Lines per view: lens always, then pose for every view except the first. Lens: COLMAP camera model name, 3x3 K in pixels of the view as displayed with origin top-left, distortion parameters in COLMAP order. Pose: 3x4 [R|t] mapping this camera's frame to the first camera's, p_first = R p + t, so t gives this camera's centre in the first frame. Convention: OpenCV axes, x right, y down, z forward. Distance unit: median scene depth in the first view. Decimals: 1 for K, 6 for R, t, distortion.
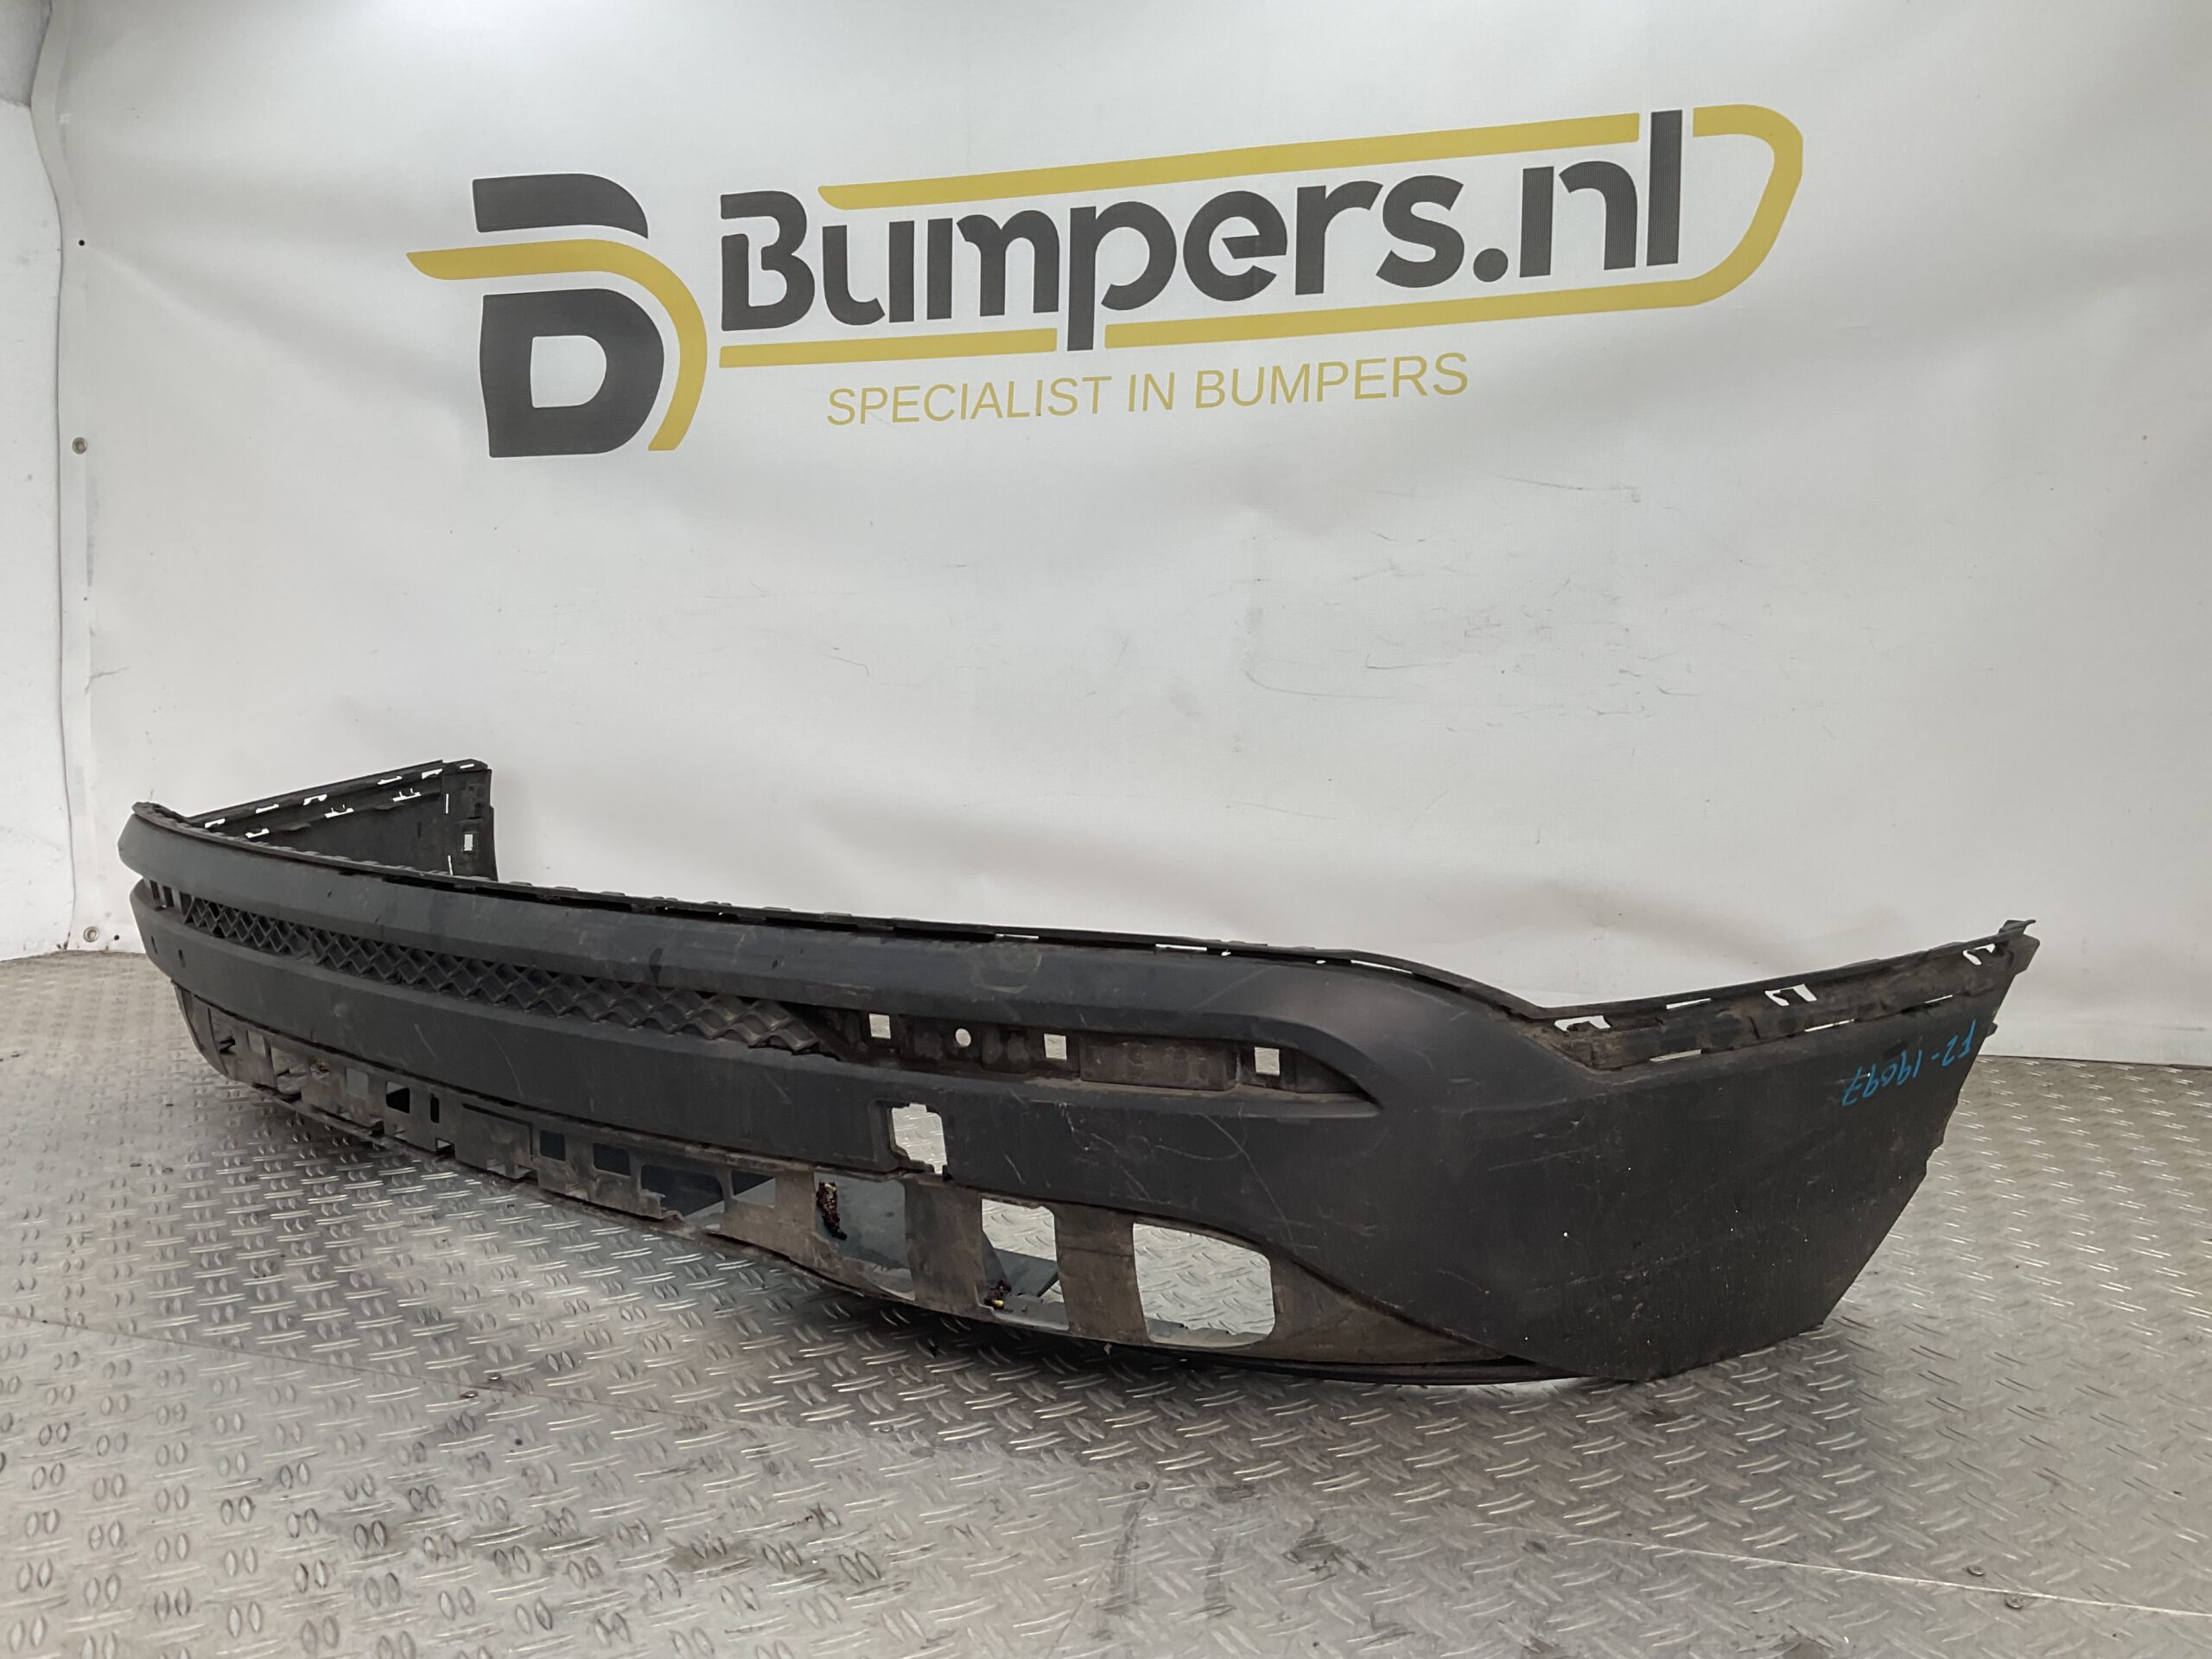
lens RADIAL K [[1805.3, 0, 1097.3], [0, 1805.3, 819.8], [0, 0, 1]] dist [0.109346, -0.227280]
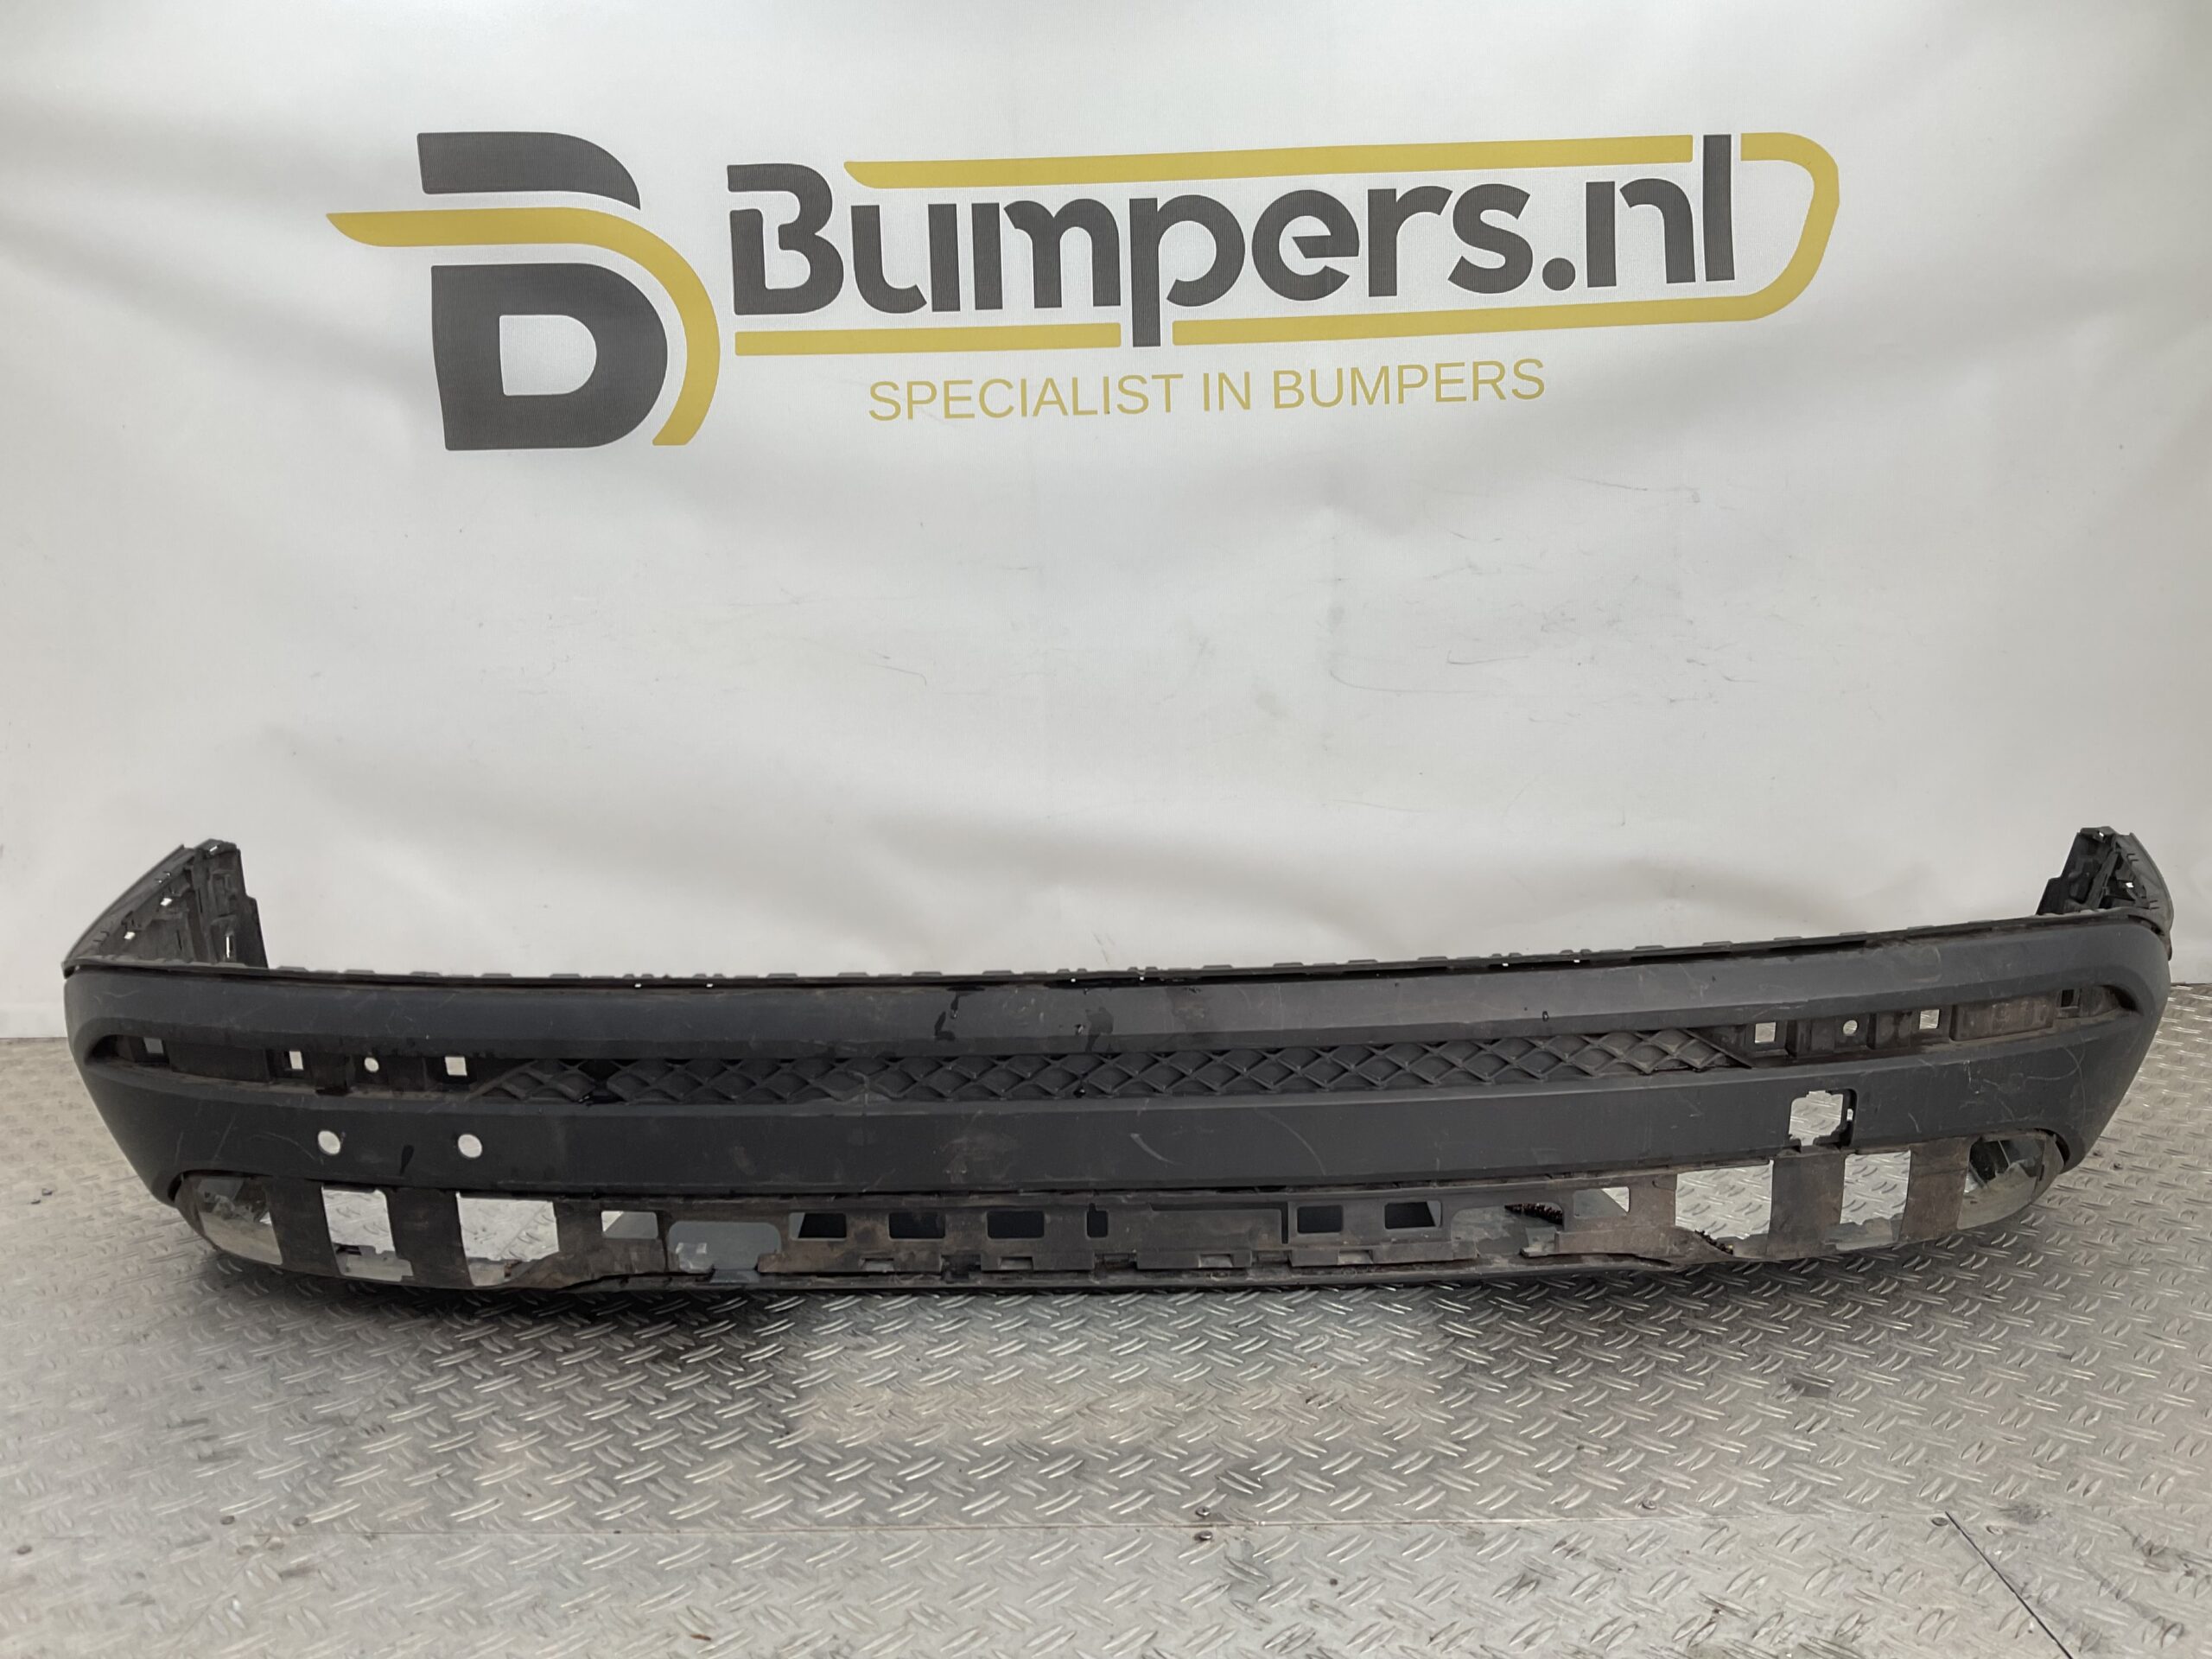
lens RADIAL K [[1805.3, 0, 1097.3], [0, 1805.3, 819.8], [0, 0, 1]] dist [0.109346, -0.227280]
pose [[0.957615, -0.062019, 0.281295, -0.352982], [0.049019, 0.997389, 0.053028, -0.061876], [-0.283849, -0.036991, 0.958155, 0.064371]]
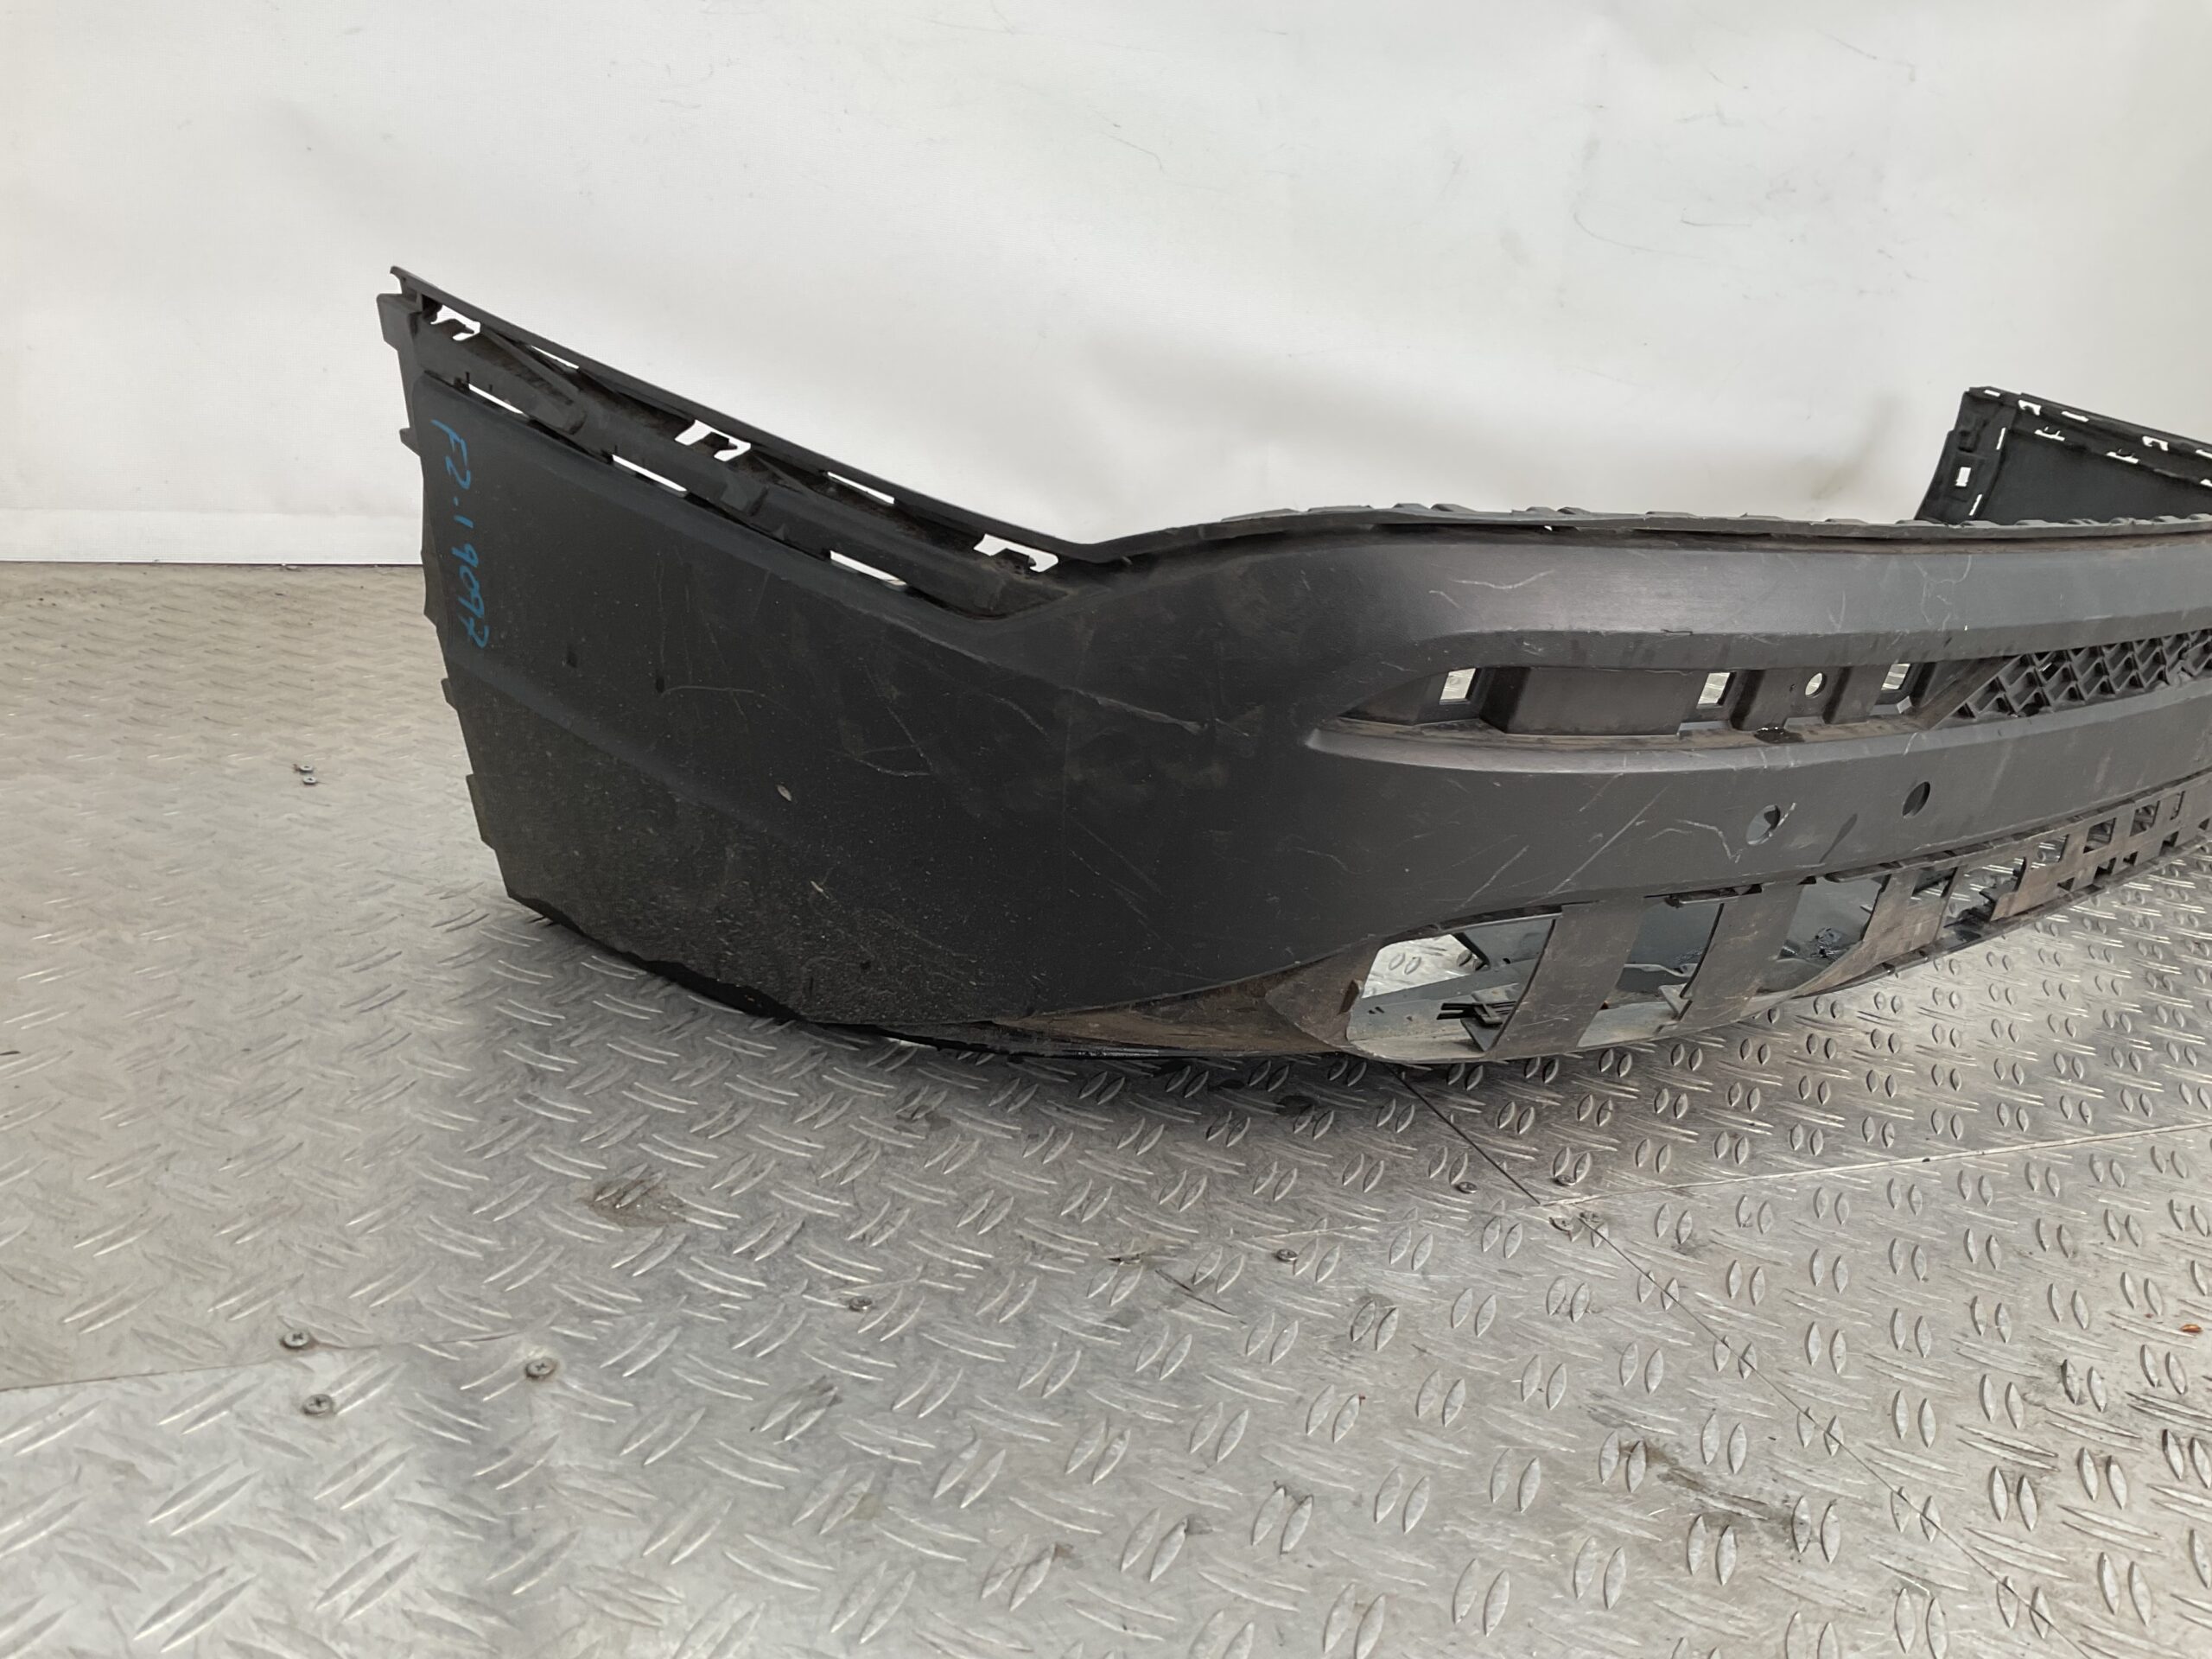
lens RADIAL K [[1805.3, 0, 1097.3], [0, 1805.3, 819.8], [0, 0, 1]] dist [0.109346, -0.227280]
pose [[0.770278, -0.118046, 0.626687, -0.745354], [-0.046756, 0.969619, 0.240111, 0.003245], [-0.635992, -0.214254, 0.741357, 0.438485]]
